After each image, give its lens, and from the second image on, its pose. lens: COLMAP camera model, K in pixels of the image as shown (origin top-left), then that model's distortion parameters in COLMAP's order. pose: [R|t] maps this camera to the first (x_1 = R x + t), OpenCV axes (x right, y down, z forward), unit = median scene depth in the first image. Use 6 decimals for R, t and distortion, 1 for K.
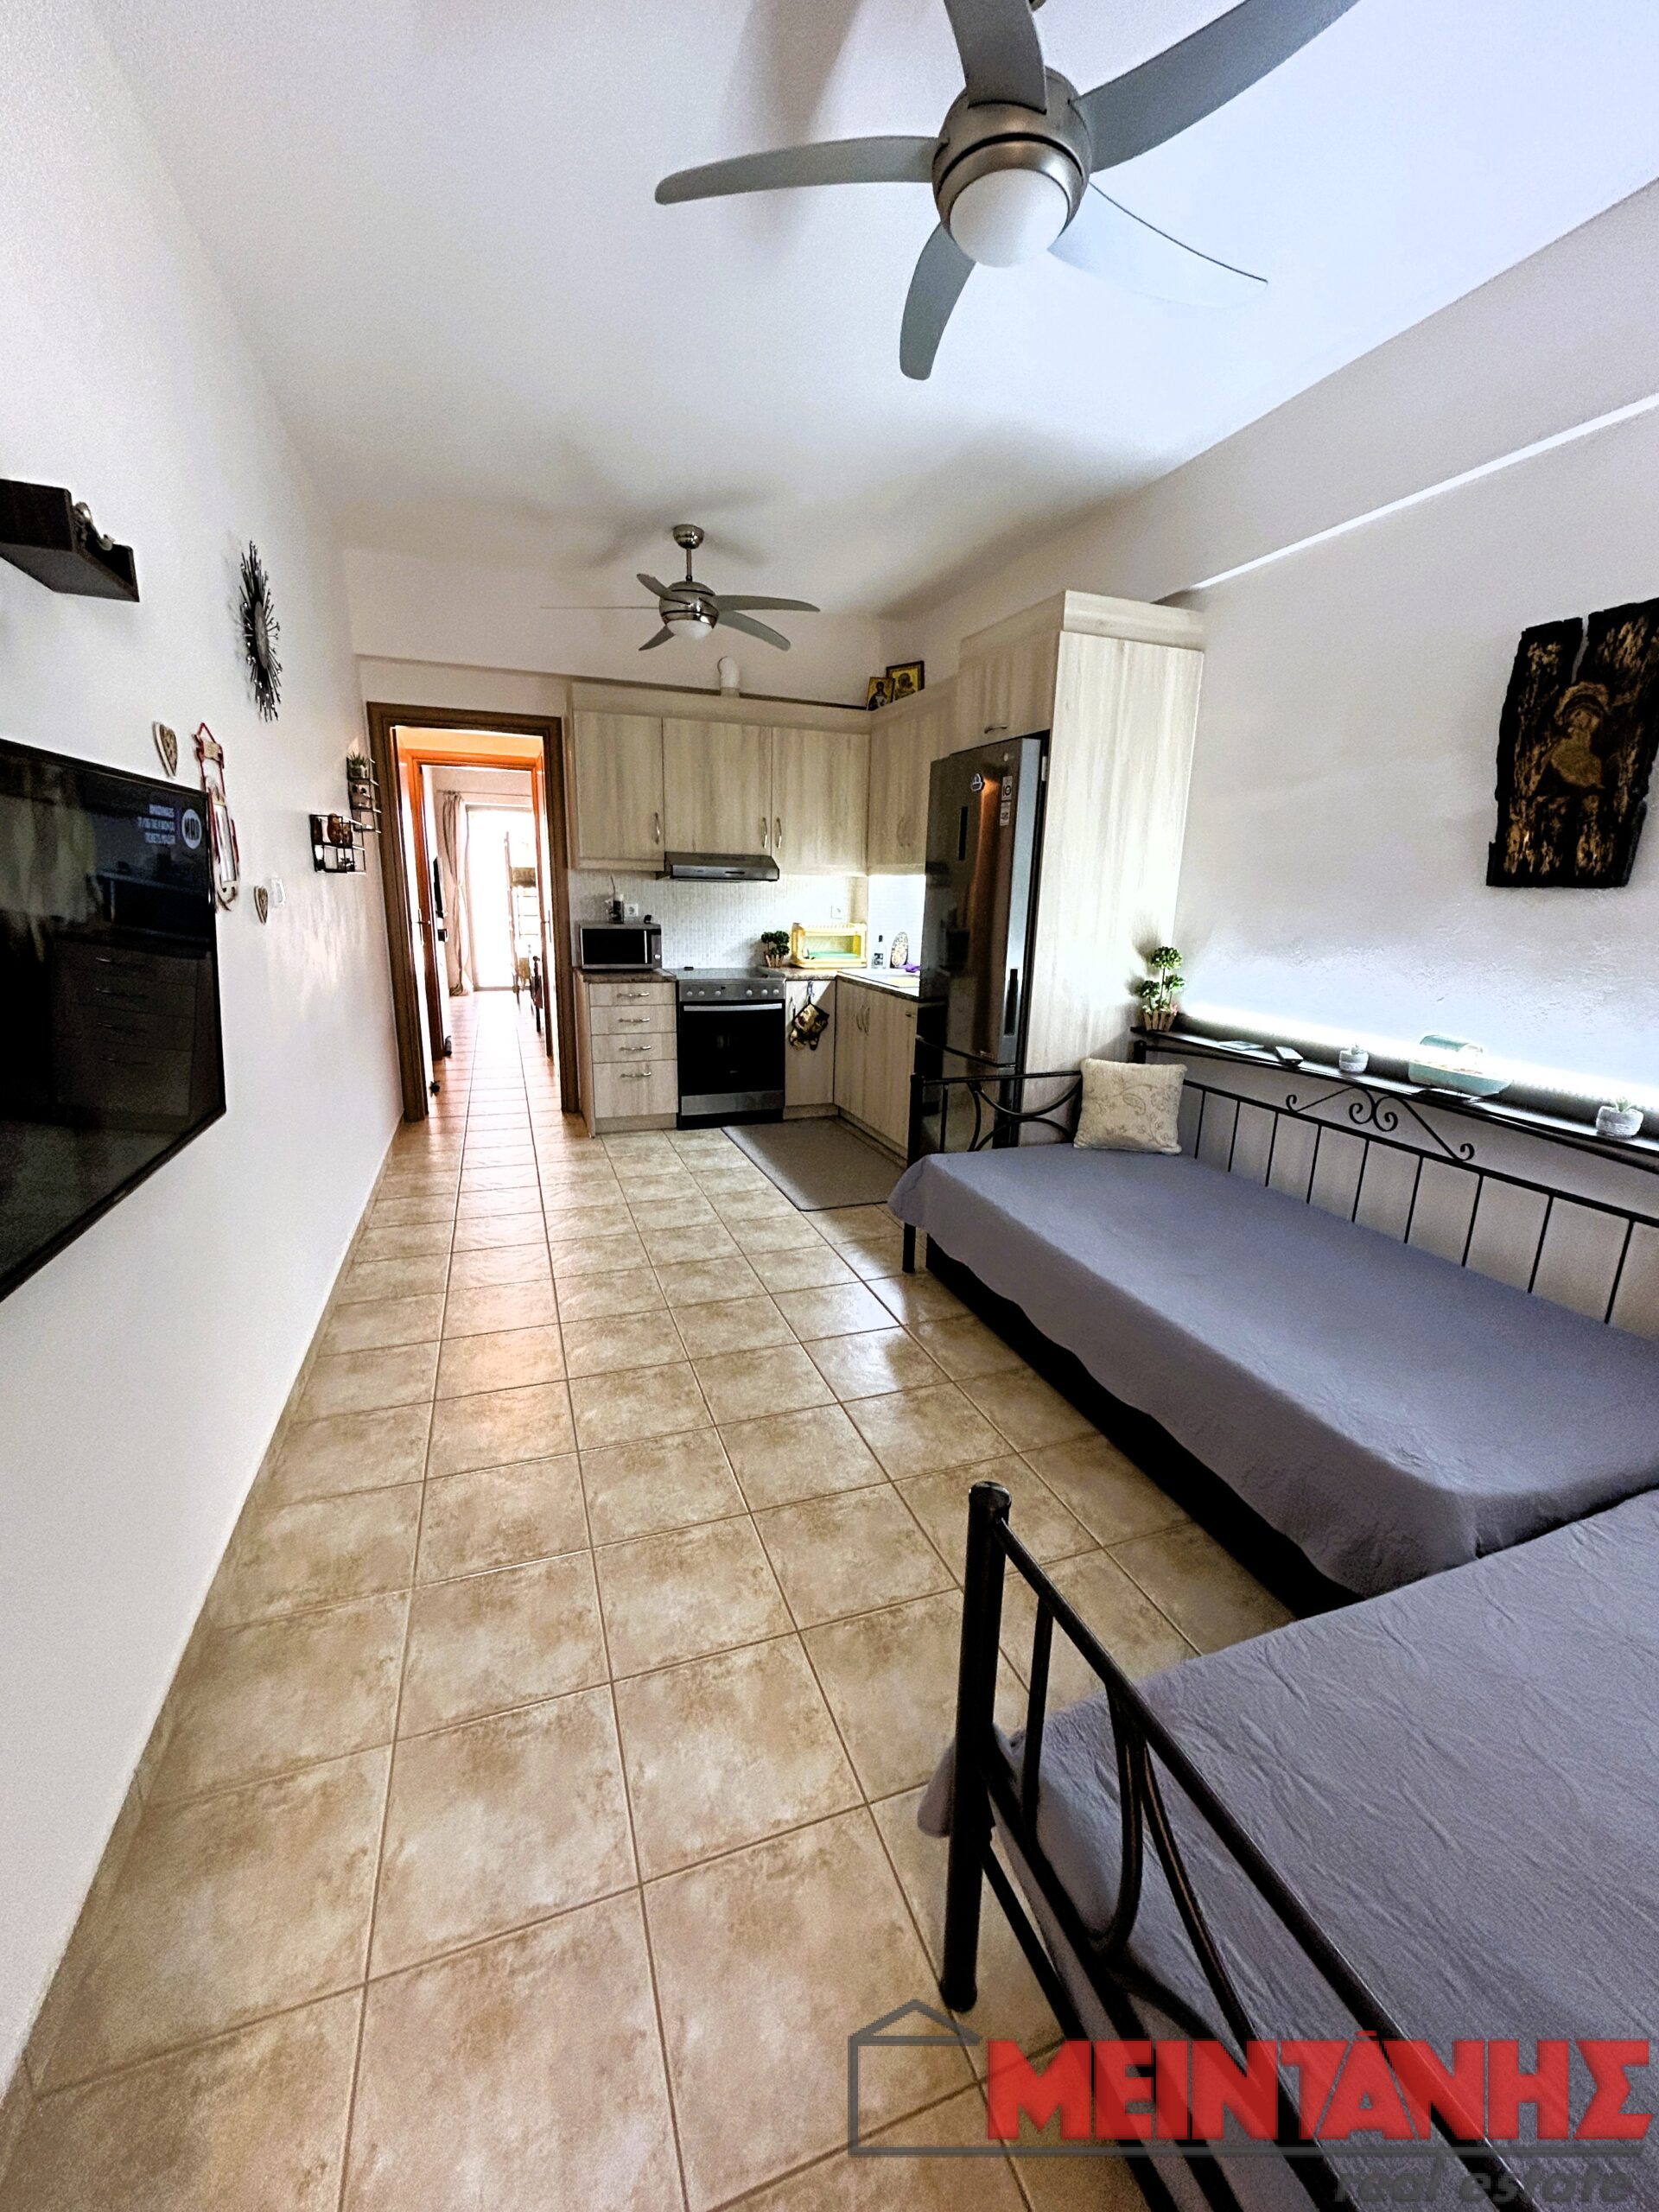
lens RADIAL K [[892.3, 0, 826.1], [0, 892.3, 1103.9], [0, 0, 1]] dist [0.009577, -0.001603]
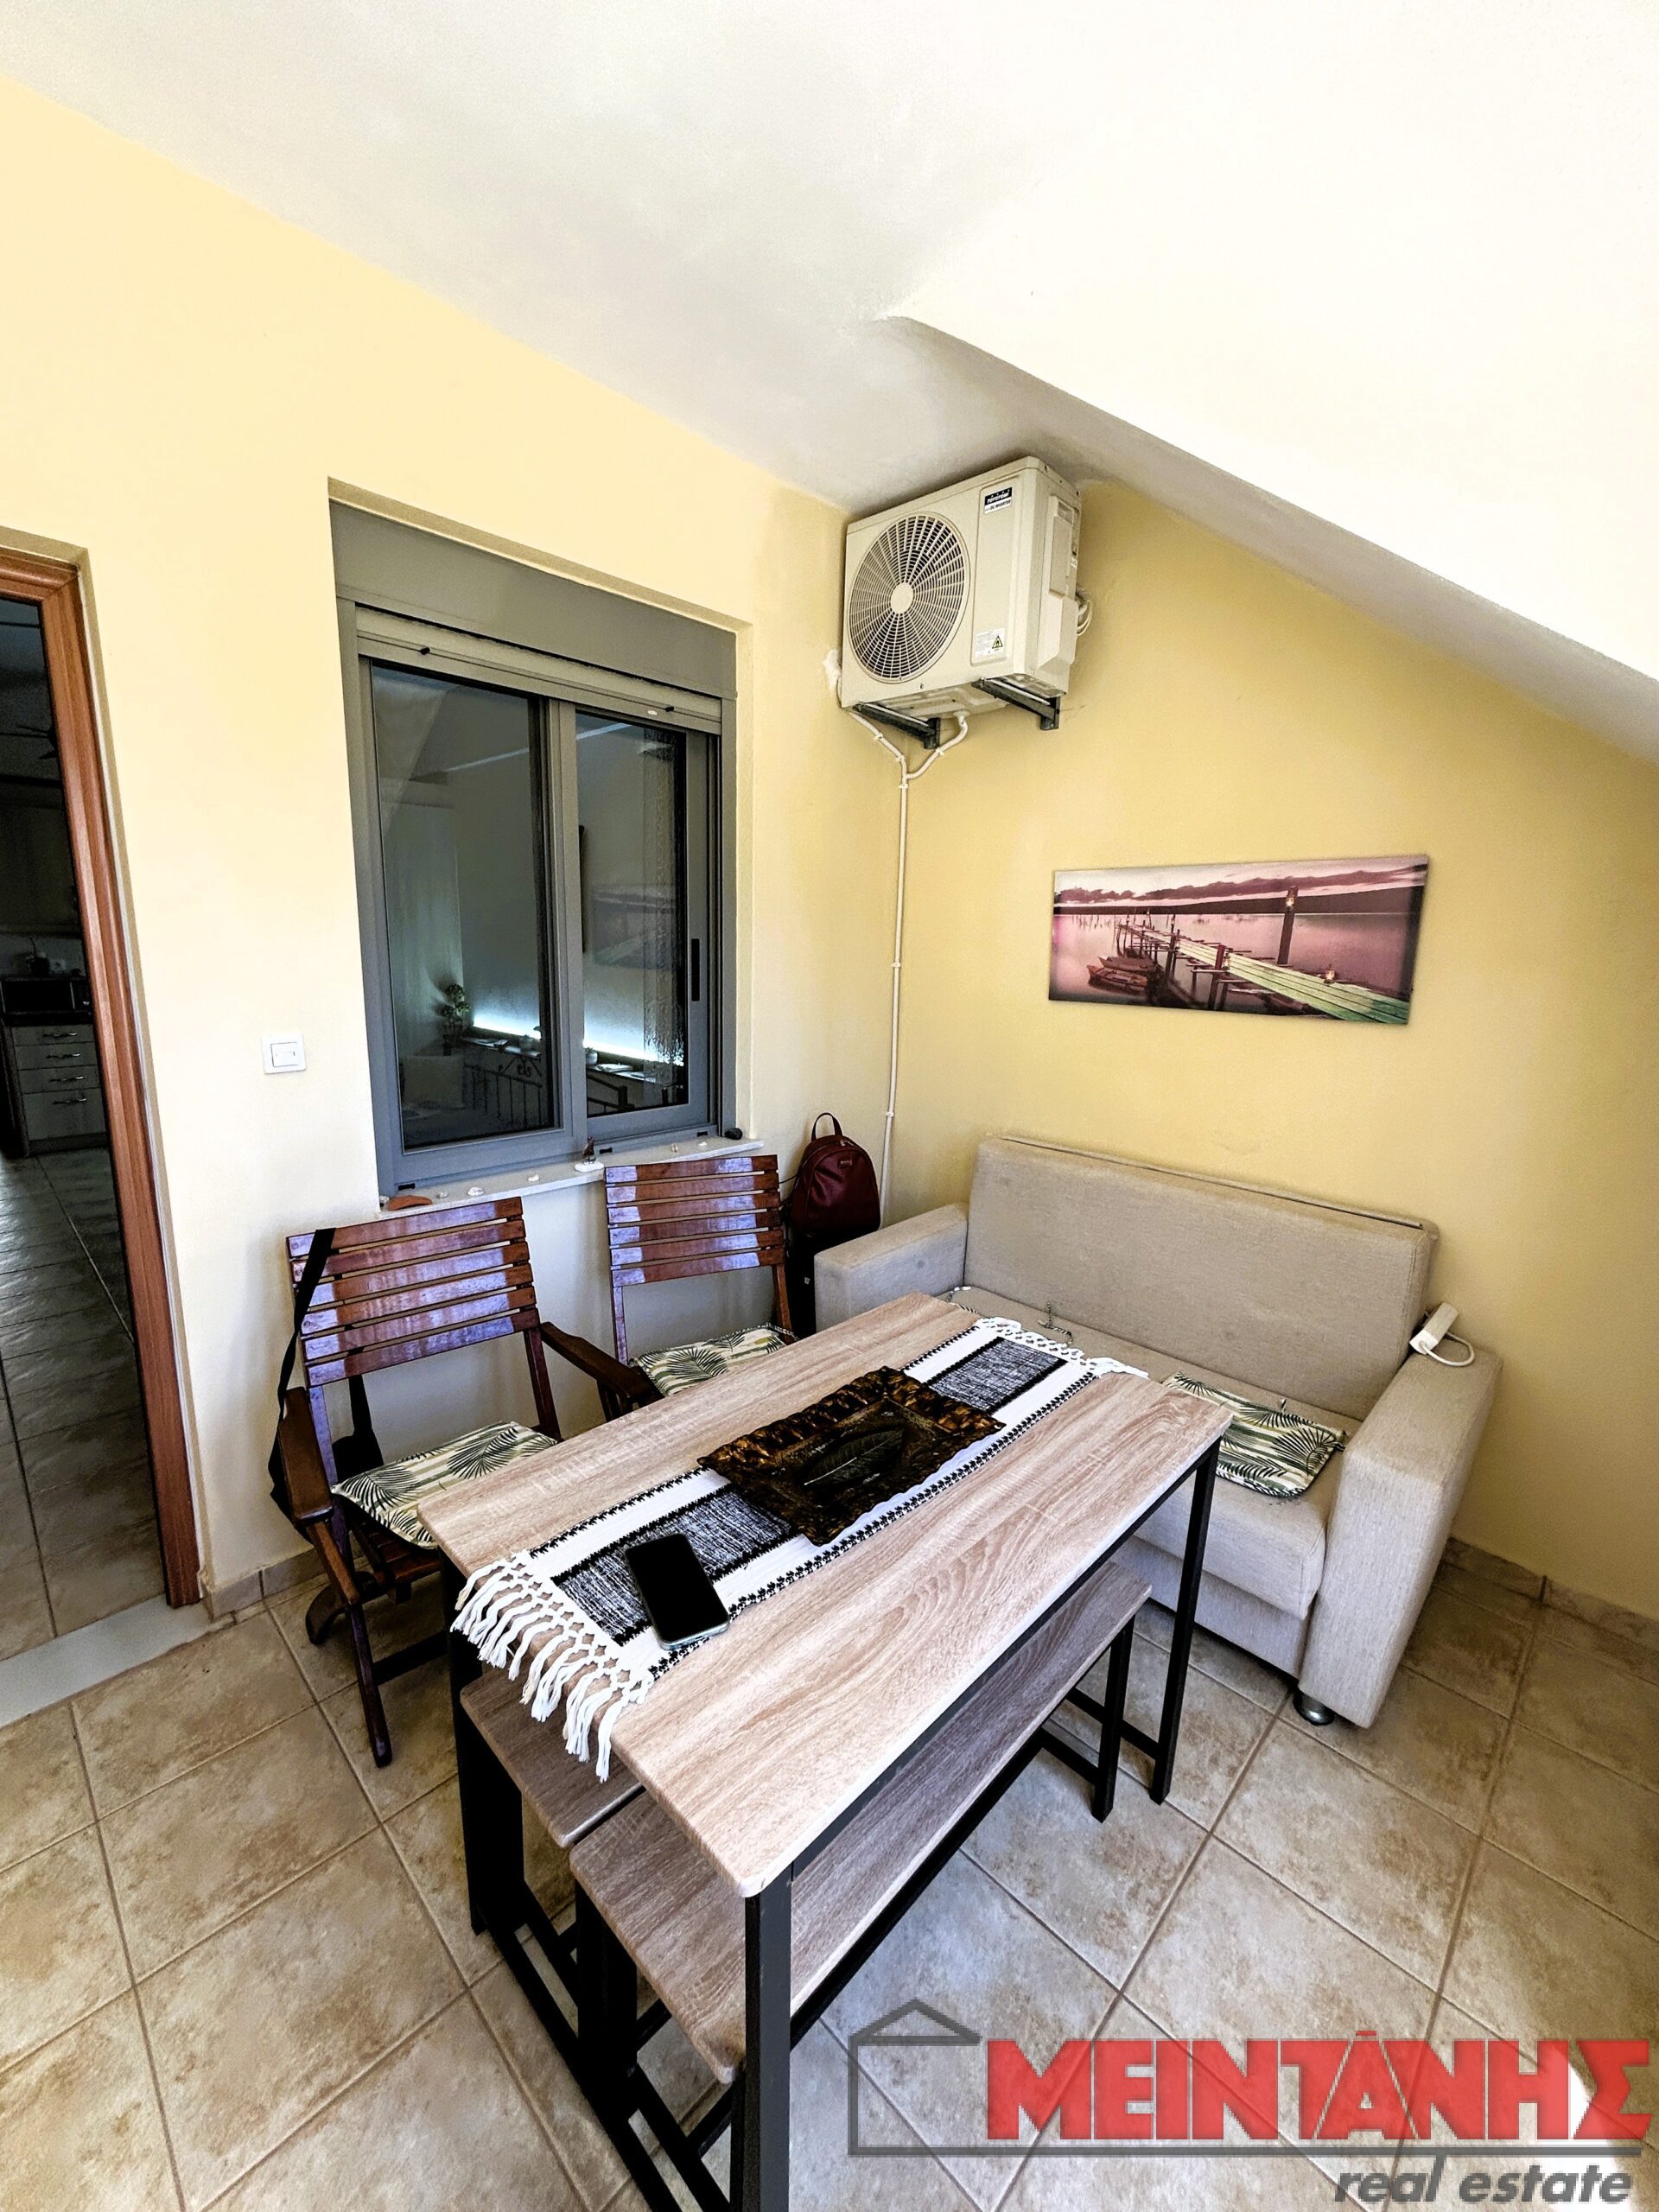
lens RADIAL K [[892.3, 0, 827.6], [0, 892.3, 1101.9], [0, 0, 1]] dist [0.009577, -0.001603]
pose [[0.908571, -0.086615, 0.408653, 0.271595], [0.103256, 0.994477, -0.018790, 0.119365], [-0.404768, 0.059268, 0.912497, -0.637426]]
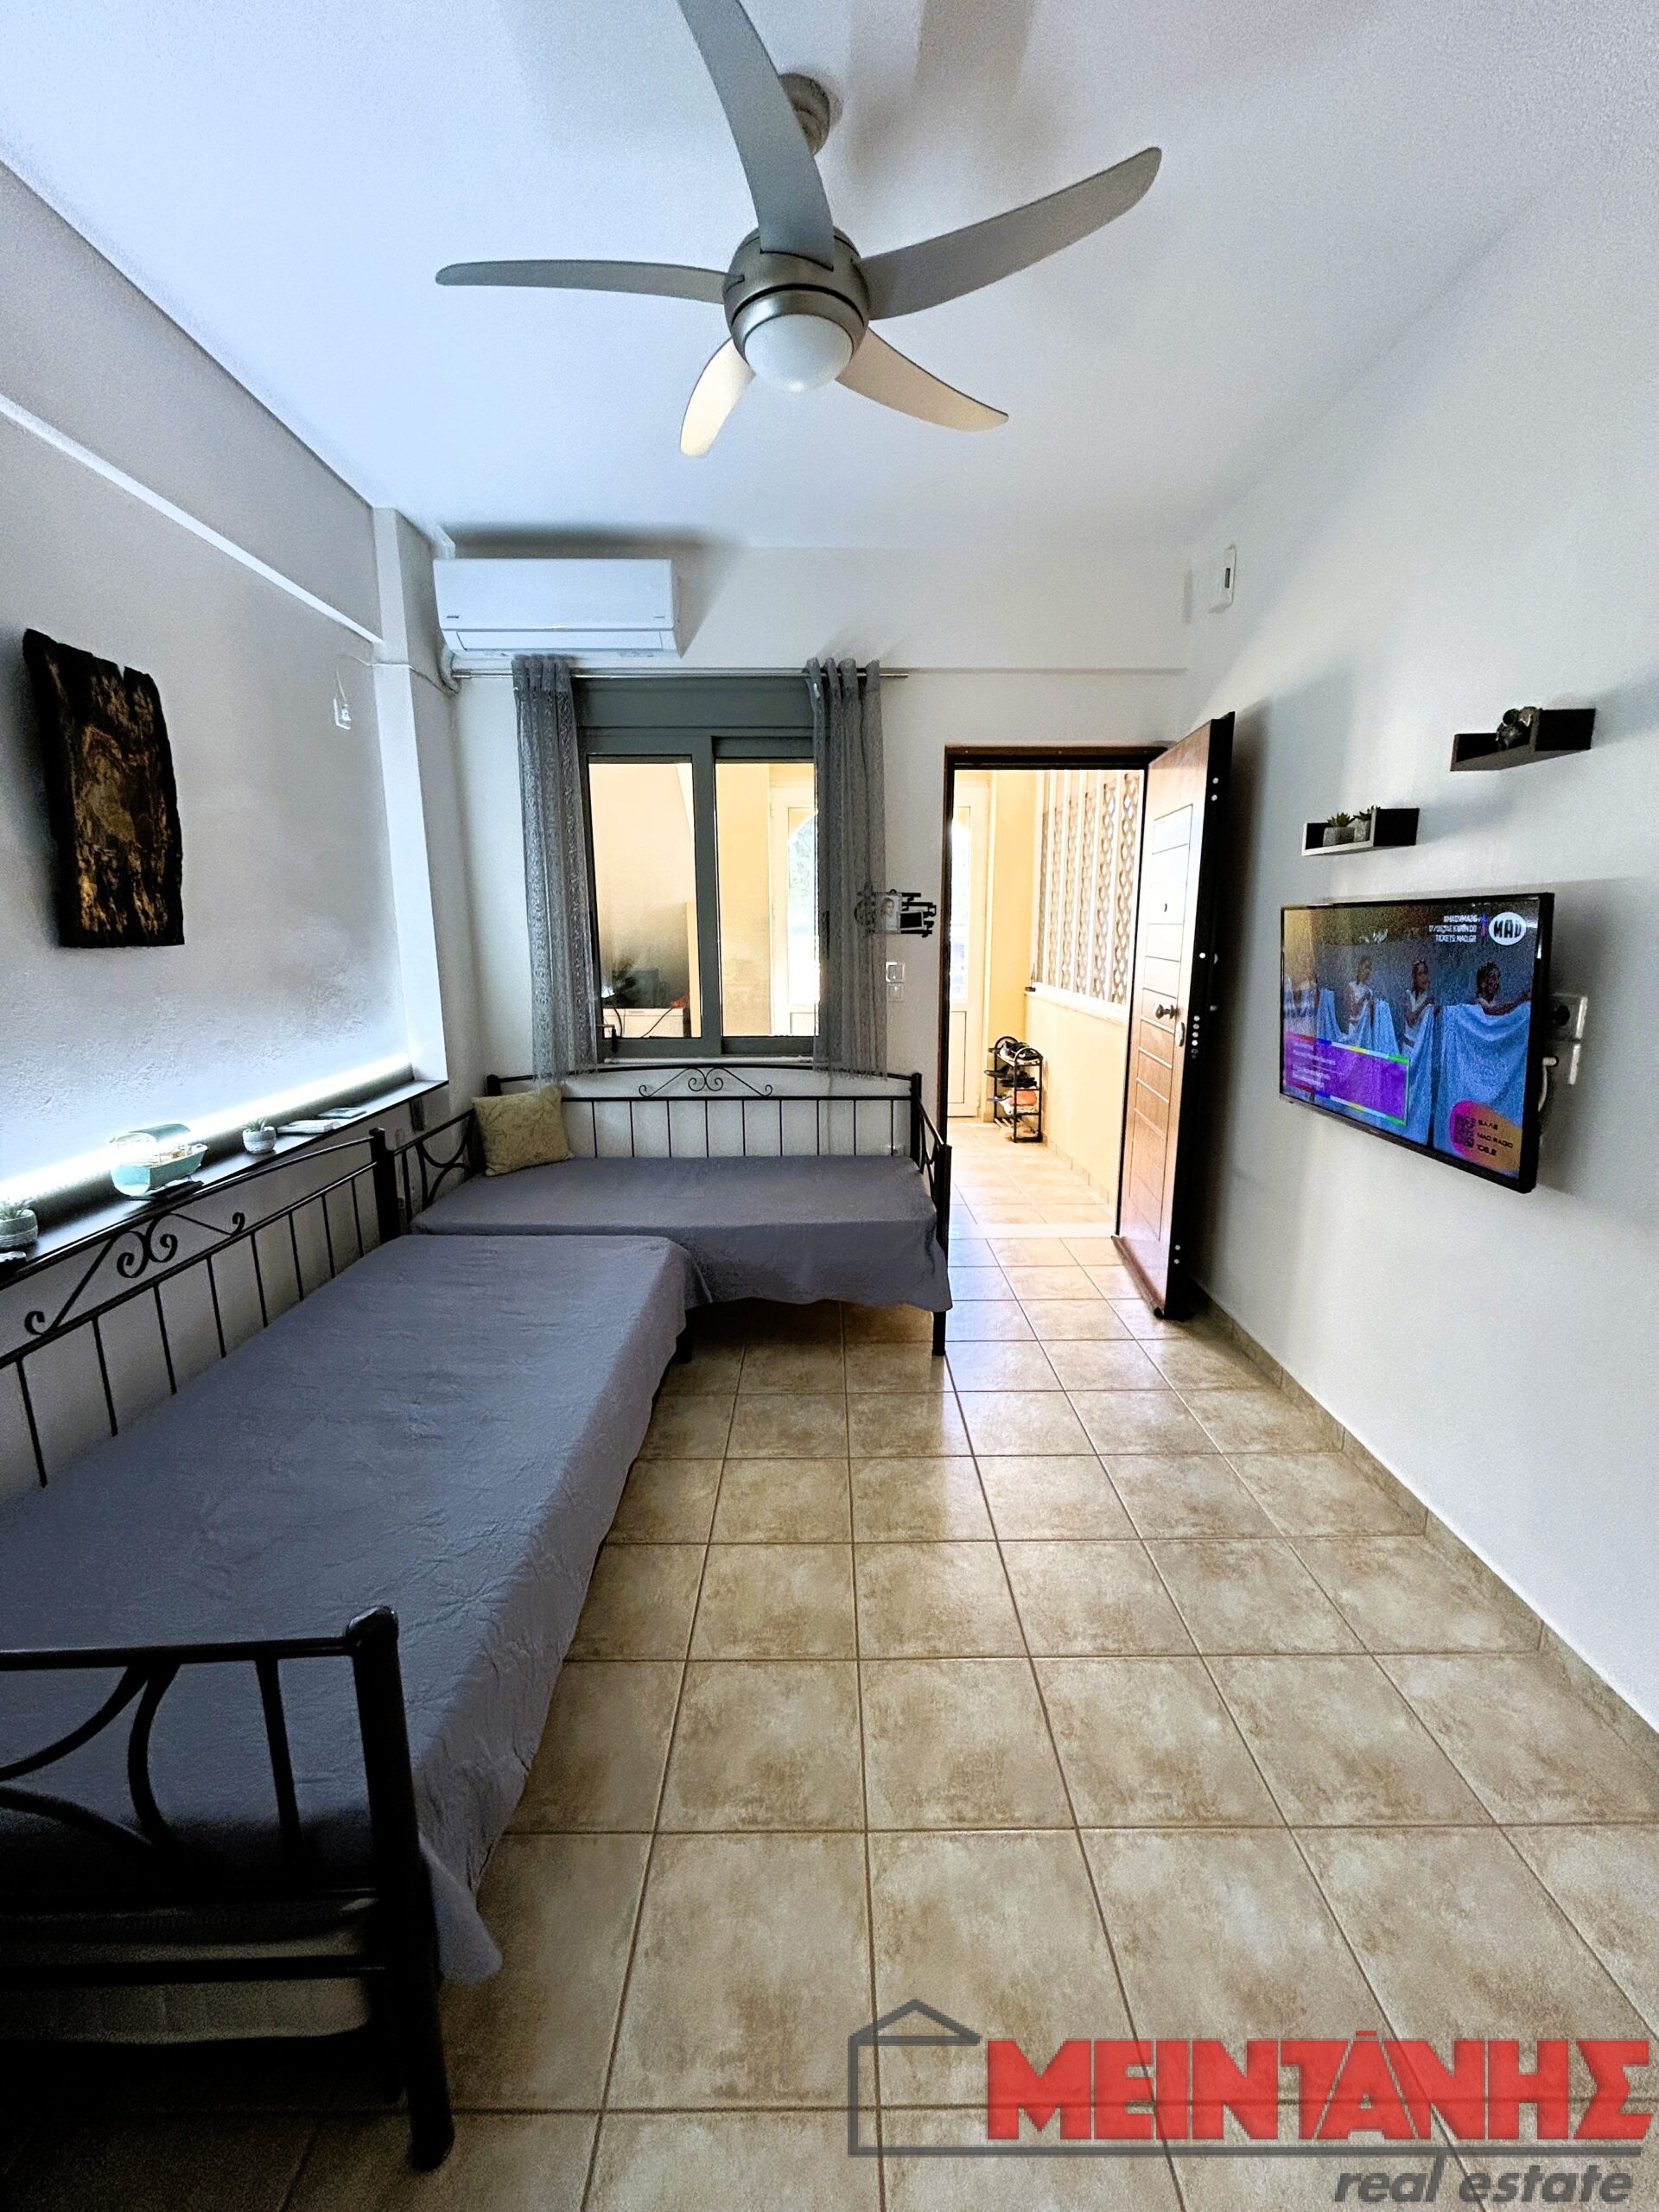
lens RADIAL K [[892.3, 0, 829.7], [0, 892.3, 1102.3], [0, 0, 1]] dist [0.009577, -0.001603]
pose [[-0.942242, -0.087063, 0.323419, -0.101035], [0.061065, 0.904783, 0.421471, -0.246252], [-0.329319, 0.416877, -0.847208, 0.898438]]
